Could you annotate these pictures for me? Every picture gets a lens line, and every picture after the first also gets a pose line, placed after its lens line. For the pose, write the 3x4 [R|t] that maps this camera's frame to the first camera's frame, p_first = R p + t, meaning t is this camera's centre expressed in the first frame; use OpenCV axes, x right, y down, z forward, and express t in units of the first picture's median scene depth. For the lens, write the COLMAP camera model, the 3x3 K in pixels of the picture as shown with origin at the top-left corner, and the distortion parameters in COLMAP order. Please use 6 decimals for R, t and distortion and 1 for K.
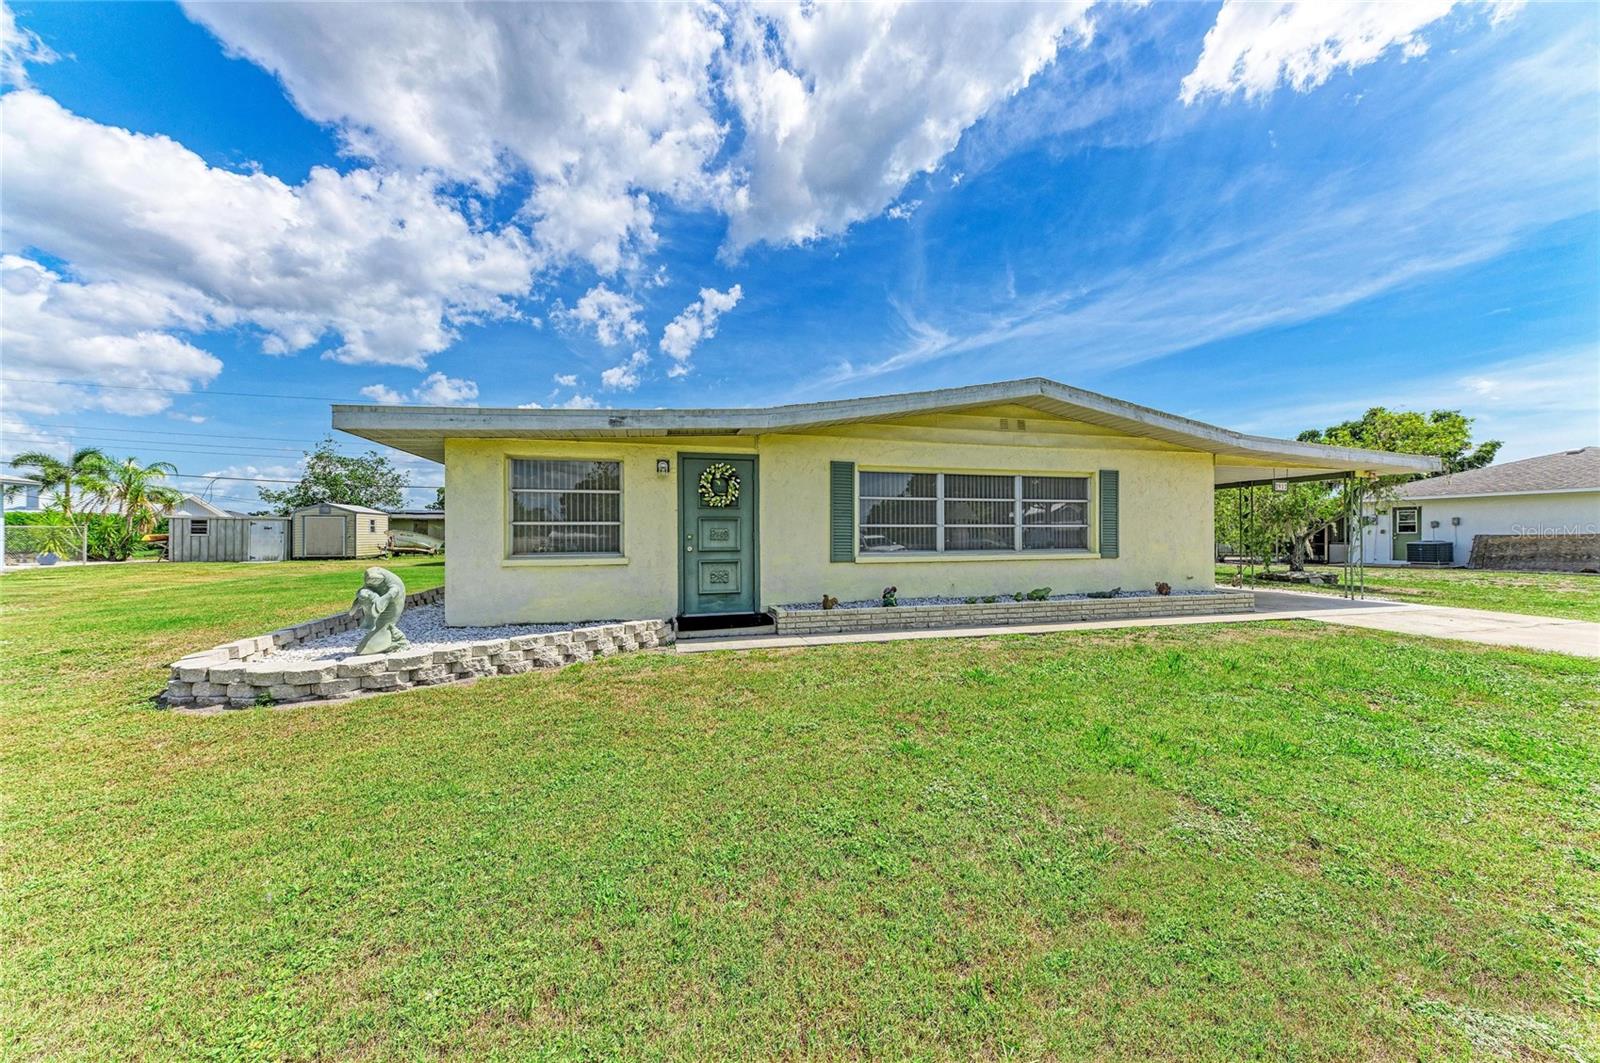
lens RADIAL K [[542.3, 0, 802.1], [0, 542.3, 521.9], [0, 0, 1]] dist [0.020578, -0.004229]
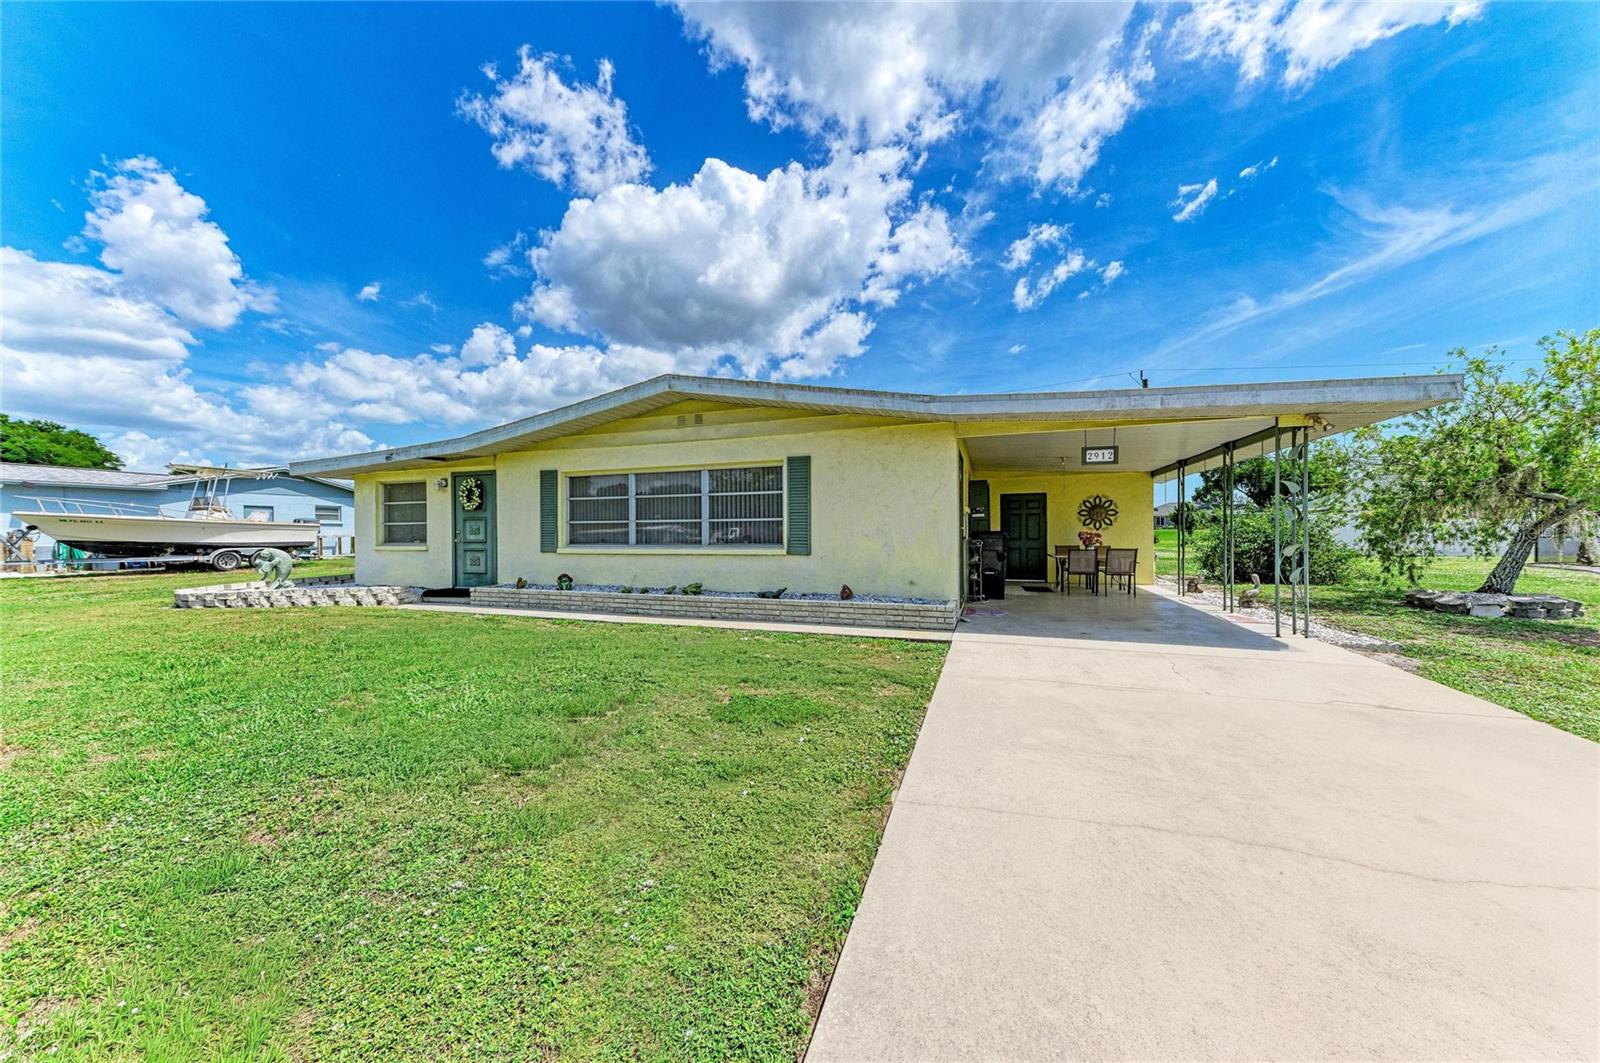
lens RADIAL K [[542.3, 0, 793.5], [0, 542.3, 536.2], [0, 0, 1]] dist [0.020578, -0.004229]
pose [[0.821076, 0.003527, -0.570808, 1.094073], [0.019553, 0.999220, 0.034299, 0.005218], [0.570484, -0.039323, 0.820367, 0.274723]]
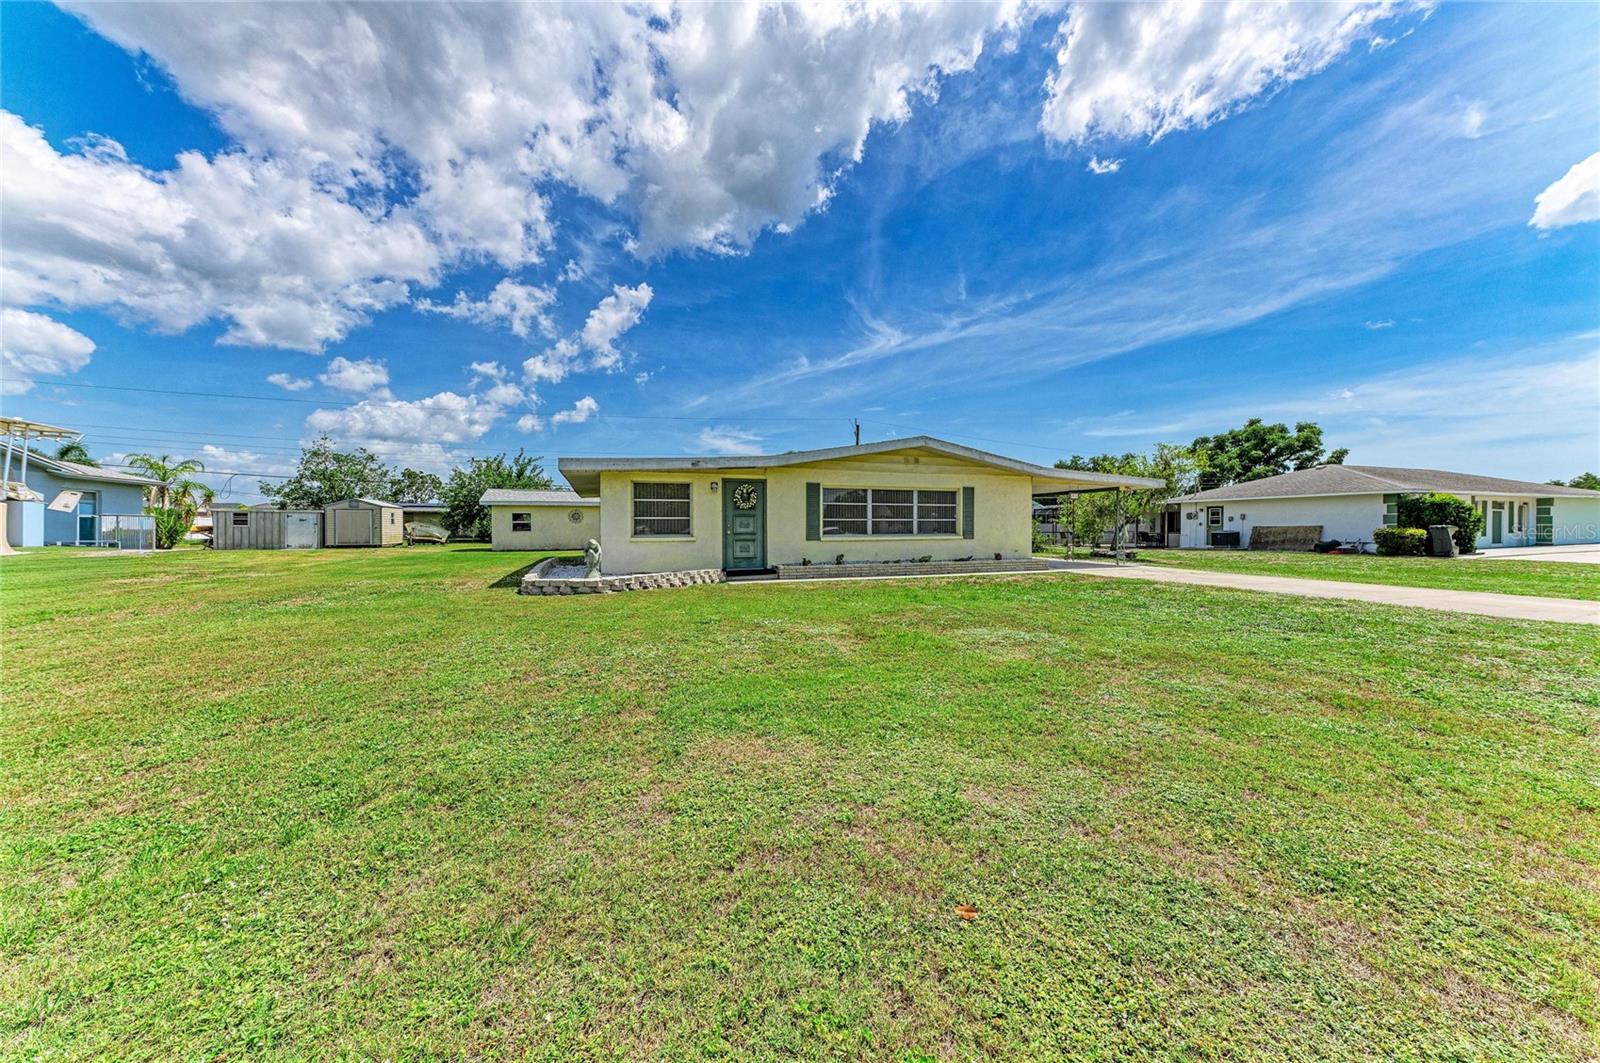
lens RADIAL K [[542.3, 0, 804.9], [0, 542.3, 505.7], [0, 0, 1]] dist [0.020578, -0.004229]
pose [[0.996450, 0.004027, 0.084090, -0.089143], [-0.002680, 0.999866, -0.016133, -0.007882], [-0.084143, 0.015850, 0.996328, -0.660427]]
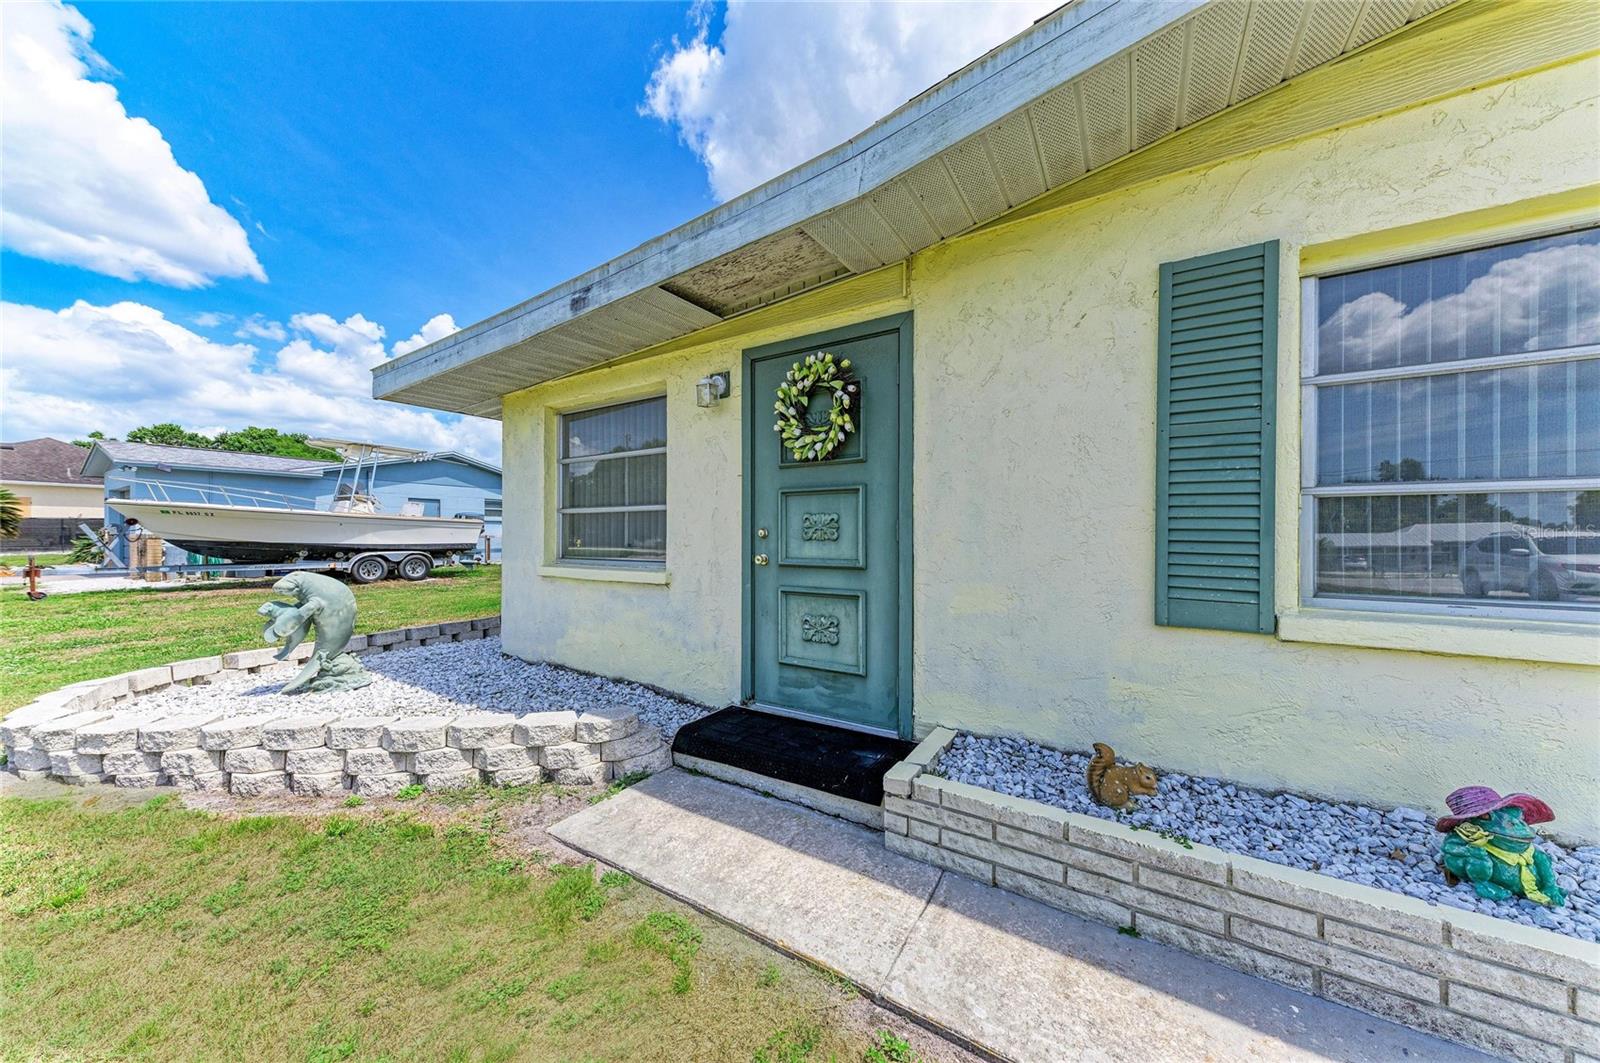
lens RADIAL K [[542.3, 0, 798.2], [0, 542.3, 535.5], [0, 0, 1]] dist [0.020578, -0.004229]
pose [[0.676112, 0.007223, -0.736763, 0.121250], [0.015286, 0.999599, 0.023828, 0.016021], [0.736640, -0.027372, 0.675731, 0.593053]]
